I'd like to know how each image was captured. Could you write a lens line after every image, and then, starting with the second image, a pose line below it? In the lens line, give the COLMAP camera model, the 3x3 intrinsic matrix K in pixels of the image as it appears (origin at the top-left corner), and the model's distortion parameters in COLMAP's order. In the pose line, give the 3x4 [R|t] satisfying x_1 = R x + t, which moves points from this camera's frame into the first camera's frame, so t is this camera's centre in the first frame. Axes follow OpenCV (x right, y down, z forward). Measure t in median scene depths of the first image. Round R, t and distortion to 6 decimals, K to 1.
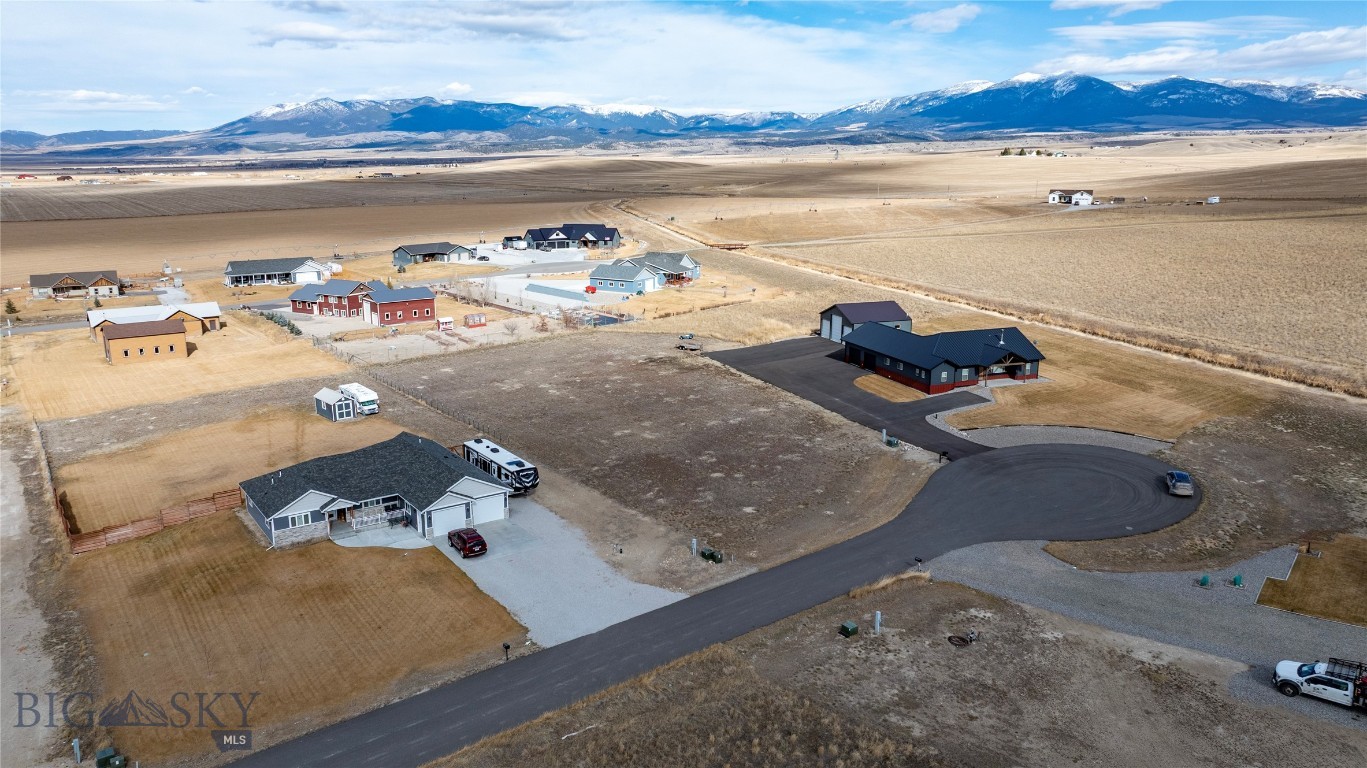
lens RADIAL K [[962.7, 0, 688.8], [0, 962.7, 375.9], [0, 0, 1]] dist [-0.014570, -0.009953]
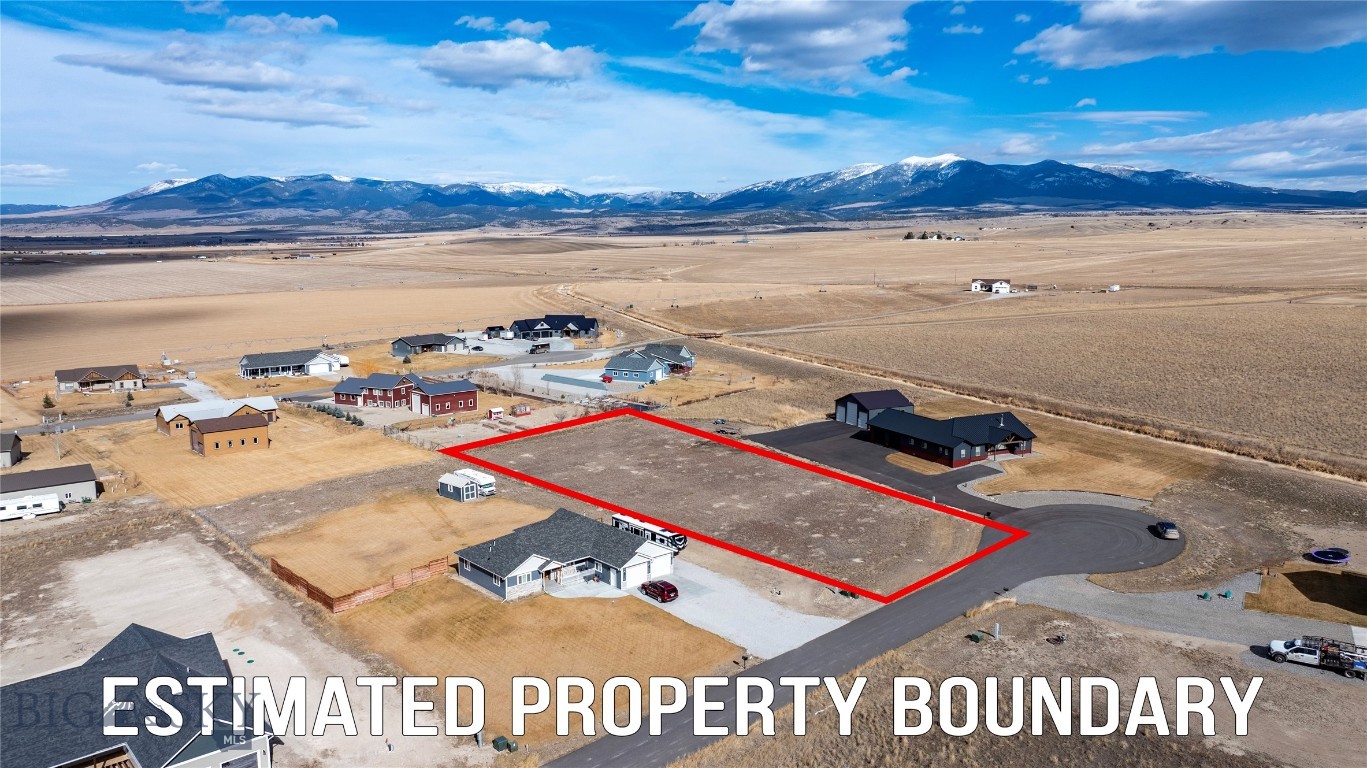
lens RADIAL K [[962.7, 0, 688.8], [0, 962.7, 375.9], [0, 0, 1]] dist [-0.014570, -0.009953]
pose [[0.994866, -0.012199, 0.100459, -0.215480], [0.019982, 0.996844, -0.076831, -0.010779], [-0.099205, 0.078444, 0.991970, -0.214356]]
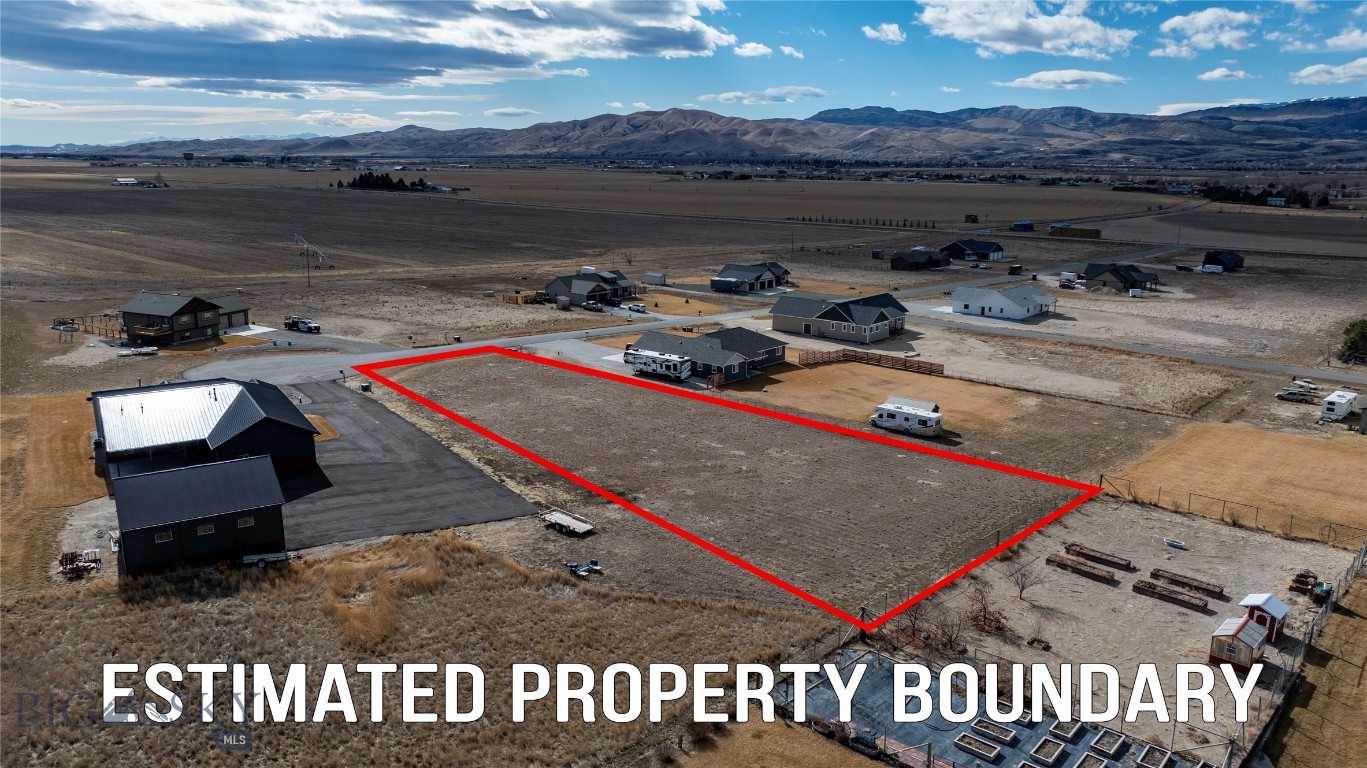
lens RADIAL K [[962.7, 0, 688.8], [0, 962.7, 375.9], [0, 0, 1]] dist [-0.014570, -0.009953]
pose [[-0.978020, 0.045444, -0.203497, 0.049872], [-0.048059, 0.900554, 0.432081, -0.433586], [0.202896, 0.432363, -0.878576, 1.883206]]
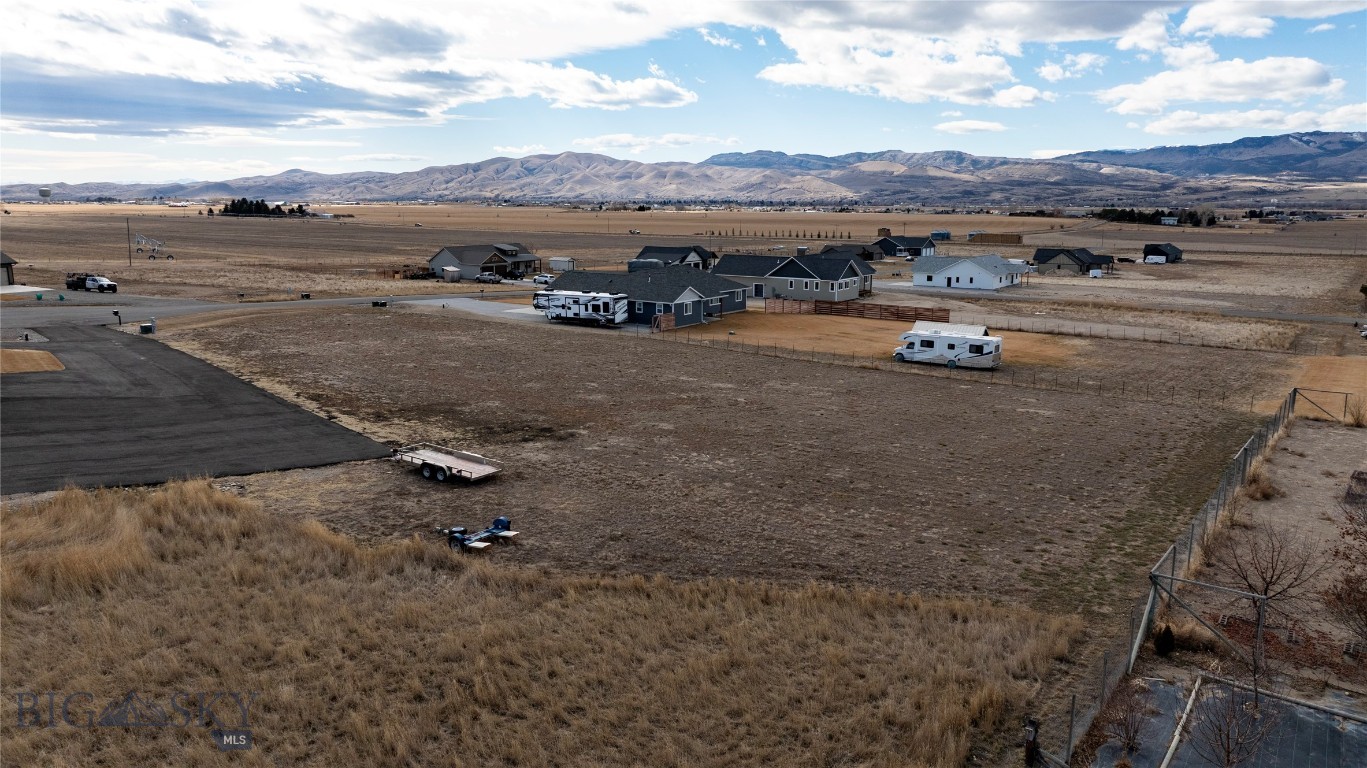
lens RADIAL K [[962.7, 0, 688.8], [0, 962.7, 375.9], [0, 0, 1]] dist [-0.014570, -0.009953]
pose [[-0.950084, 0.057685, -0.306616, 0.021724], [-0.068448, 0.920278, 0.385230, -0.211363], [0.304394, 0.386988, -0.870393, 1.630310]]
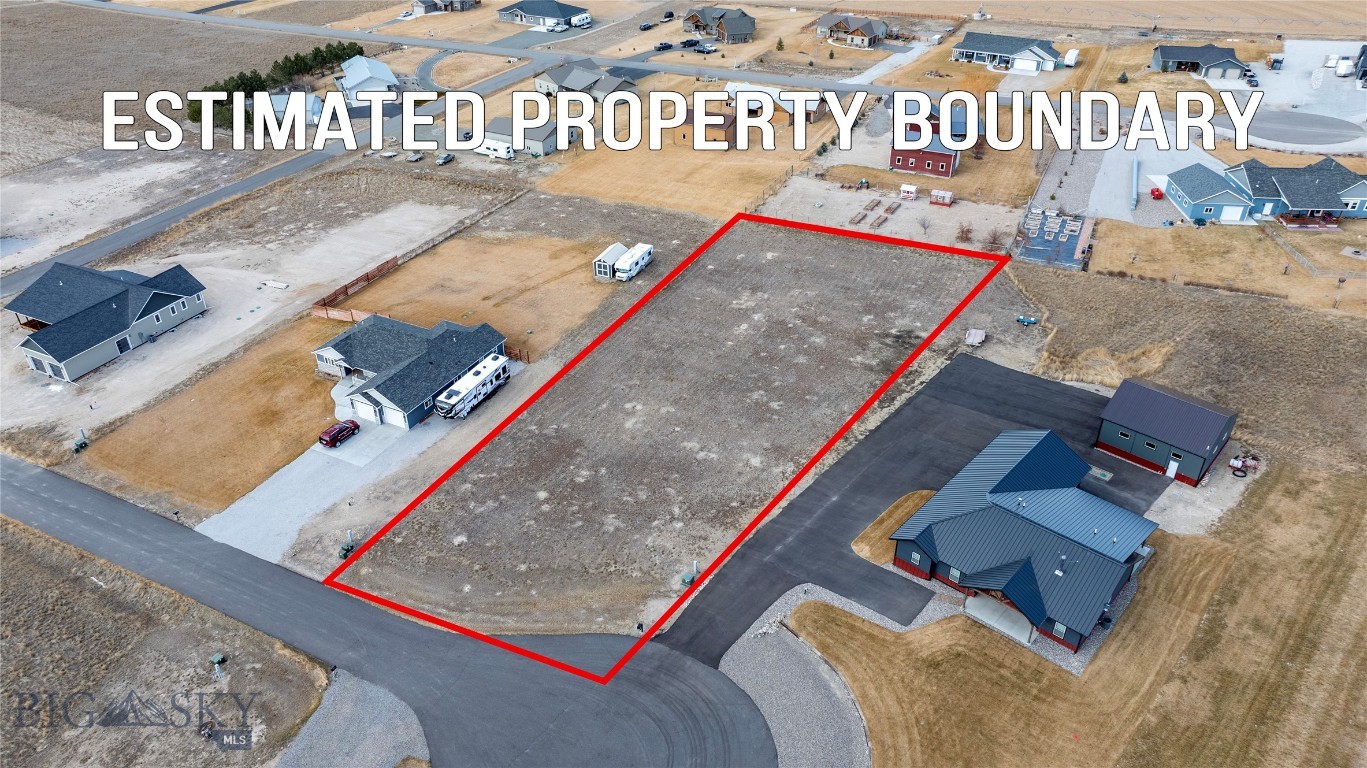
lens RADIAL K [[962.7, 0, 688.8], [0, 962.7, 375.9], [0, 0, 1]] dist [-0.014570, -0.009953]
pose [[0.460333, 0.475456, -0.749691, 0.666424], [-0.195830, 0.878070, 0.436628, -0.401910], [0.865878, -0.054182, 0.497313, 0.510143]]
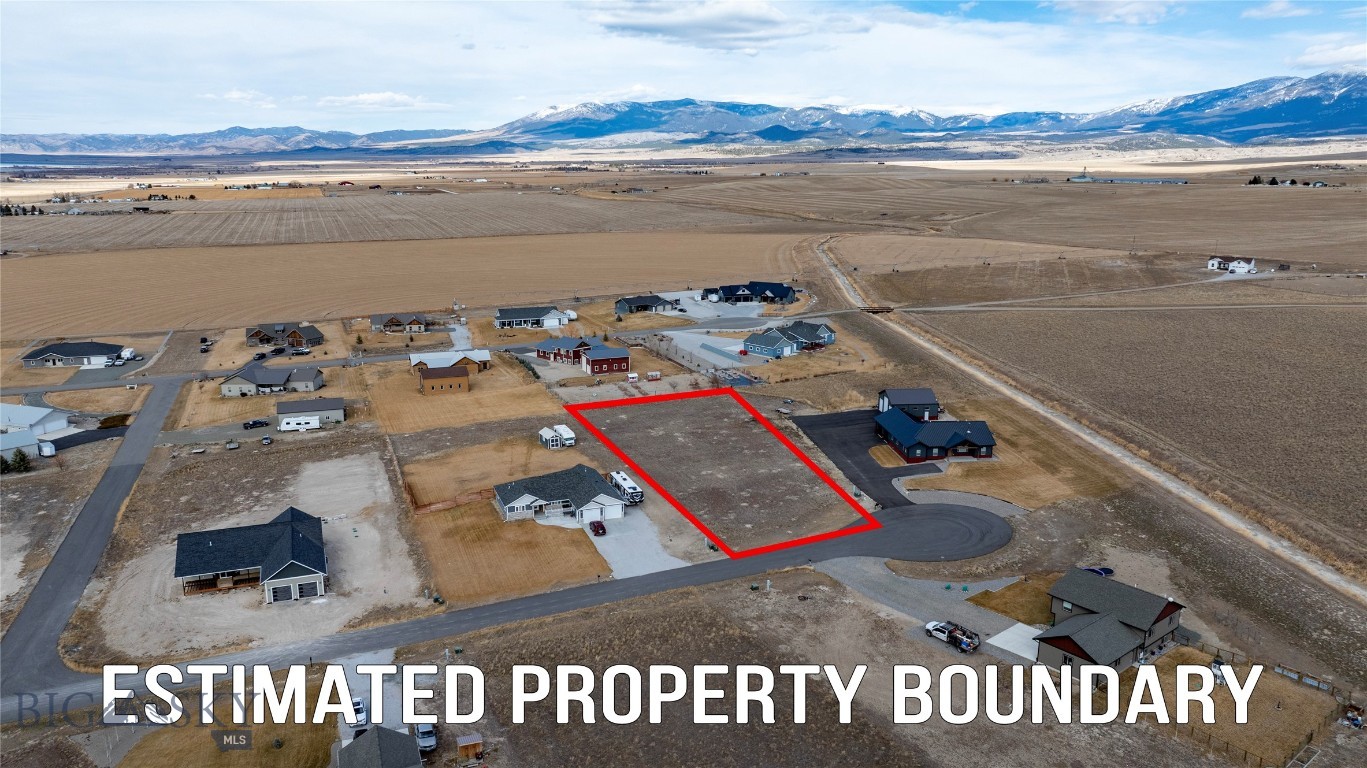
lens RADIAL K [[962.7, 0, 688.8], [0, 962.7, 375.9], [0, 0, 1]] dist [-0.014570, -0.009953]
pose [[0.967609, 0.062410, -0.244617, 0.281567], [-0.062265, 0.998025, 0.008334, -0.113392], [0.244654, 0.007167, 0.969584, -0.593527]]
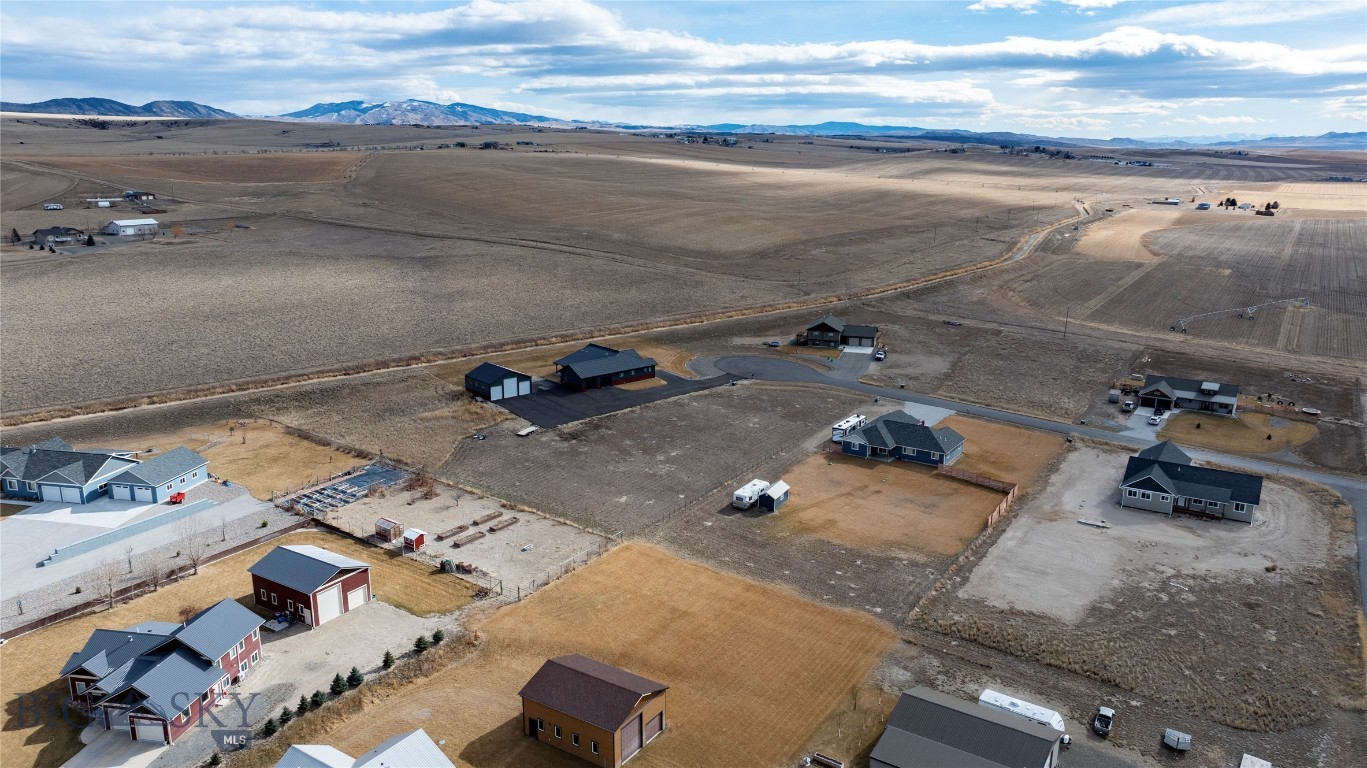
lens RADIAL K [[962.7, 0, 688.8], [0, 962.7, 375.9], [0, 0, 1]] dist [-0.014570, -0.009953]
pose [[-0.348246, -0.219165, 0.911423, -1.532134], [0.205002, 0.930944, 0.302188, -0.554181], [-0.914713, 0.292079, -0.279268, 1.485041]]
